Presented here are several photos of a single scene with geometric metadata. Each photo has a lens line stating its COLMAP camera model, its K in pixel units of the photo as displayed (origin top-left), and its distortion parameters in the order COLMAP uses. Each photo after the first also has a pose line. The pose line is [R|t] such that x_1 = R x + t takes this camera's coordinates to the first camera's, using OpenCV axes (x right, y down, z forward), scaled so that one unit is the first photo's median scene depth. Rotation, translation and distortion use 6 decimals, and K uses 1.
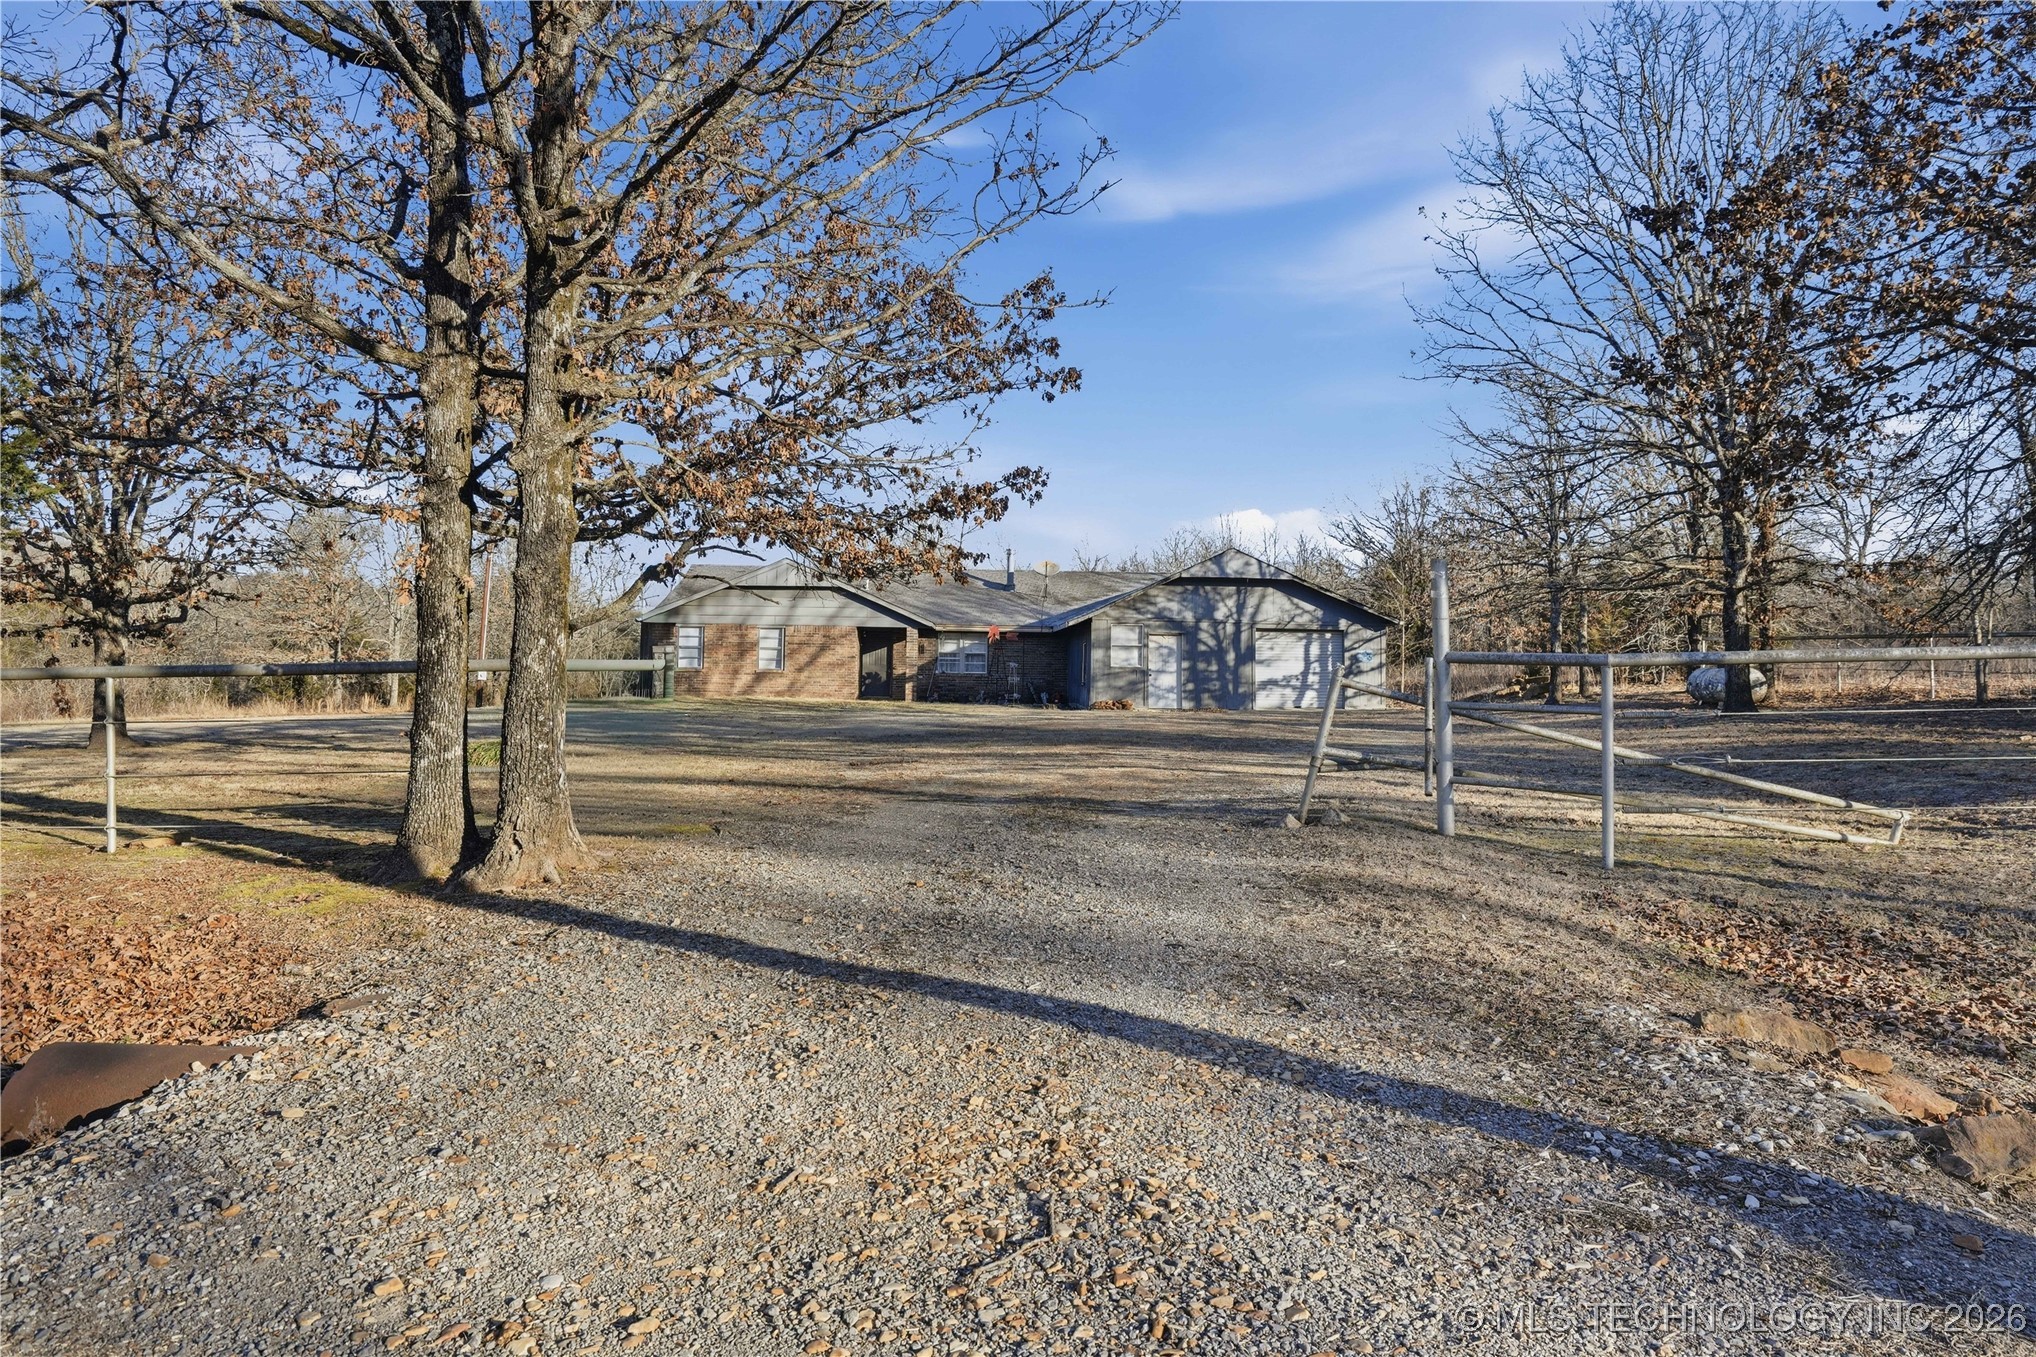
lens RADIAL K [[1339.4, 0, 1018.4], [0, 1339.4, 679.5], [0, 0, 1]] dist [0.000191, 0.000003]
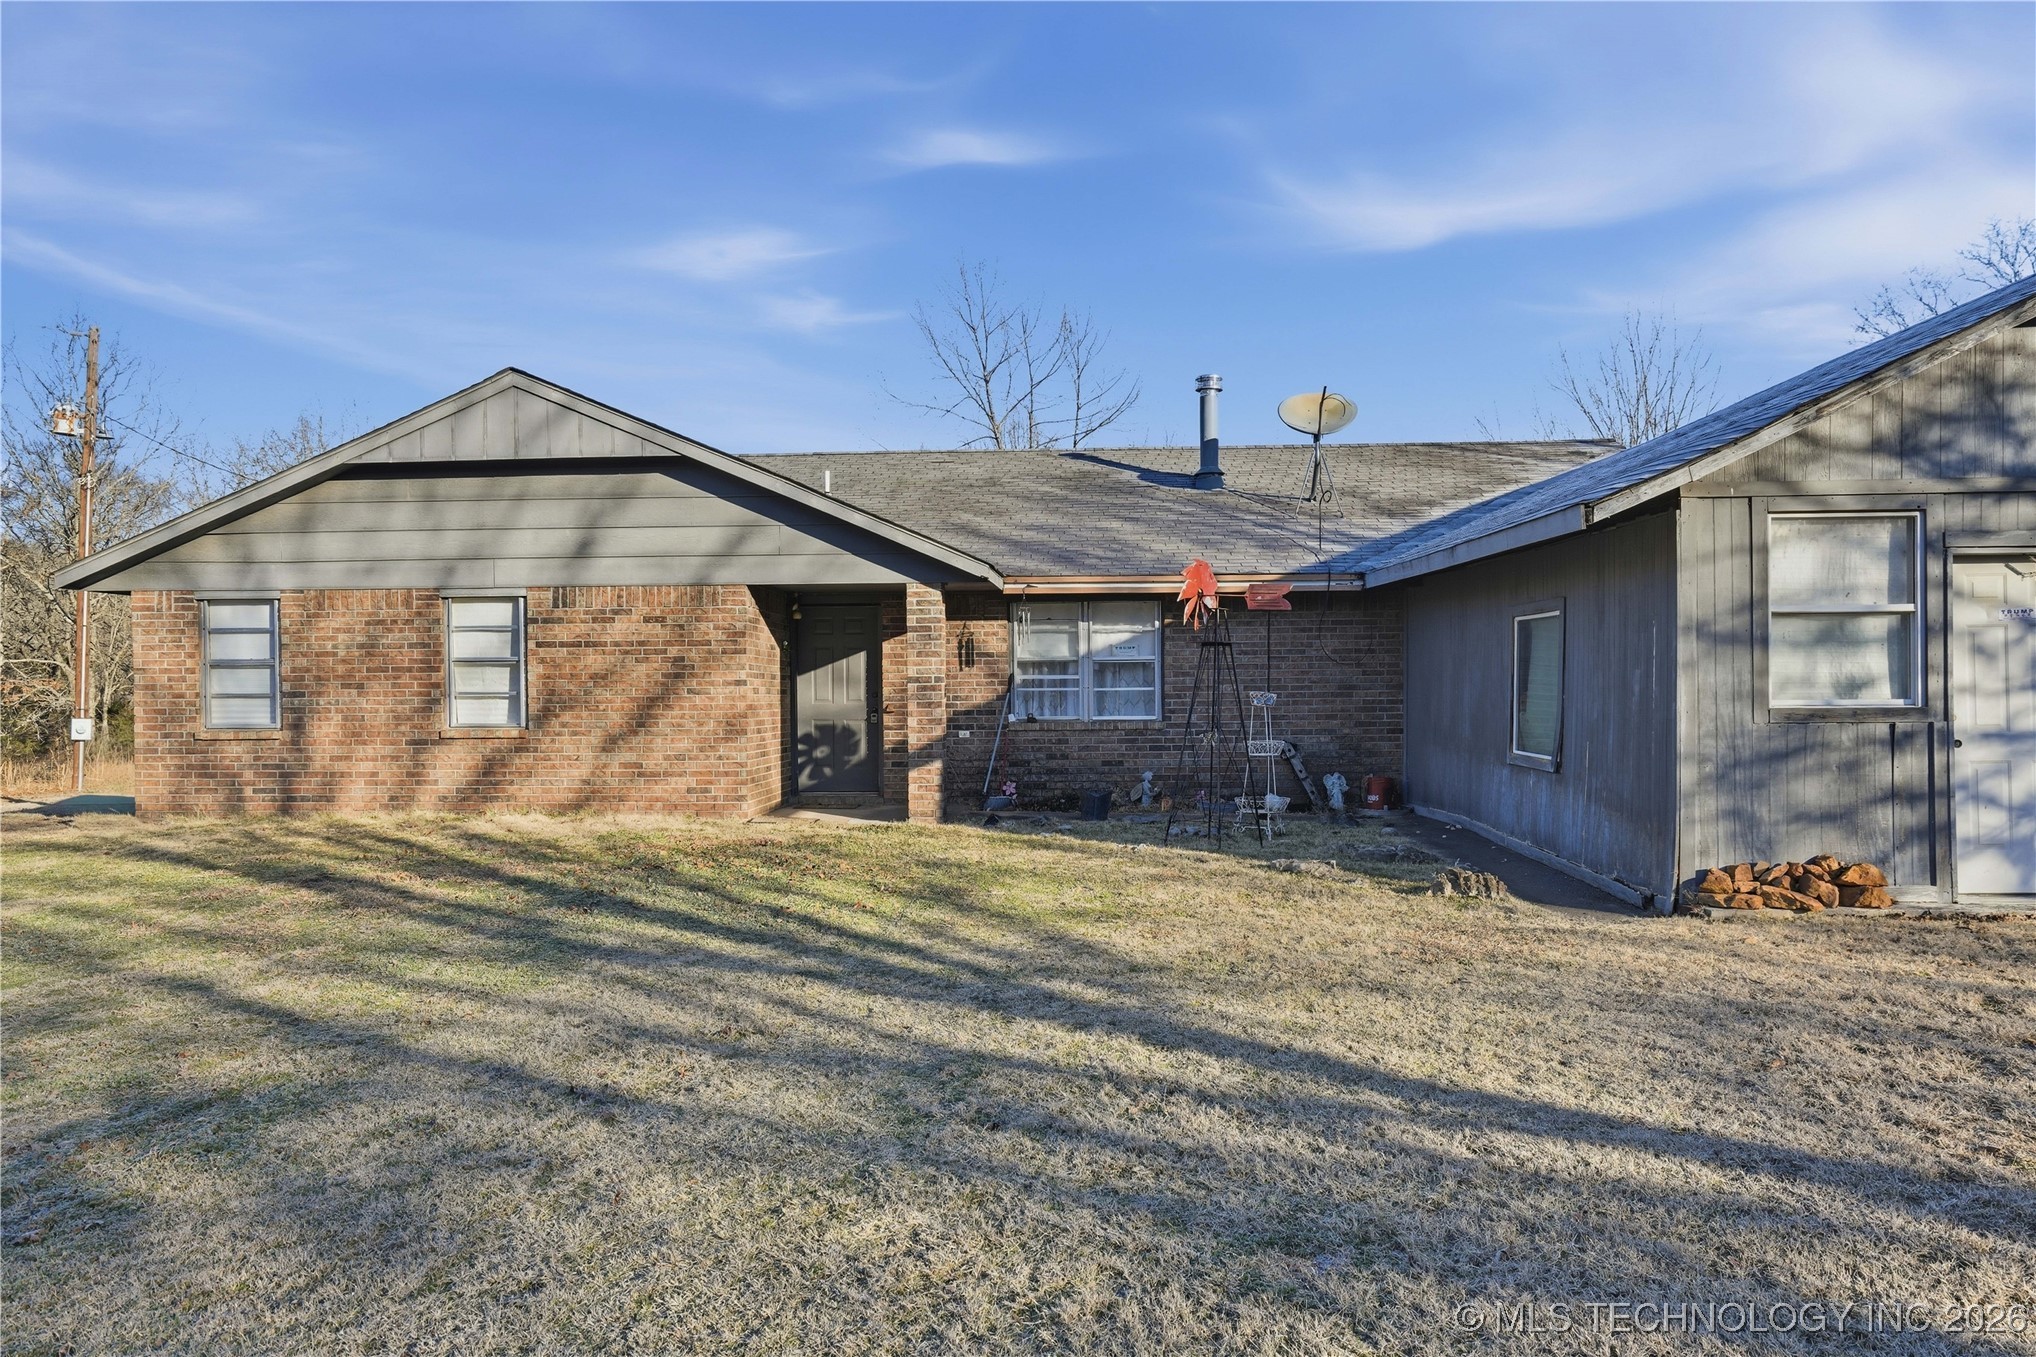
lens RADIAL K [[1346.0, 0, 1023.8], [0, 1346.0, 685.7], [0, 0, 1]] dist [0.005040, 0.001849]
pose [[0.997233, -0.022034, -0.071003, -0.035500], [0.022844, 0.999683, 0.010617, -0.018435], [0.070746, -0.012209, 0.997420, 0.684778]]
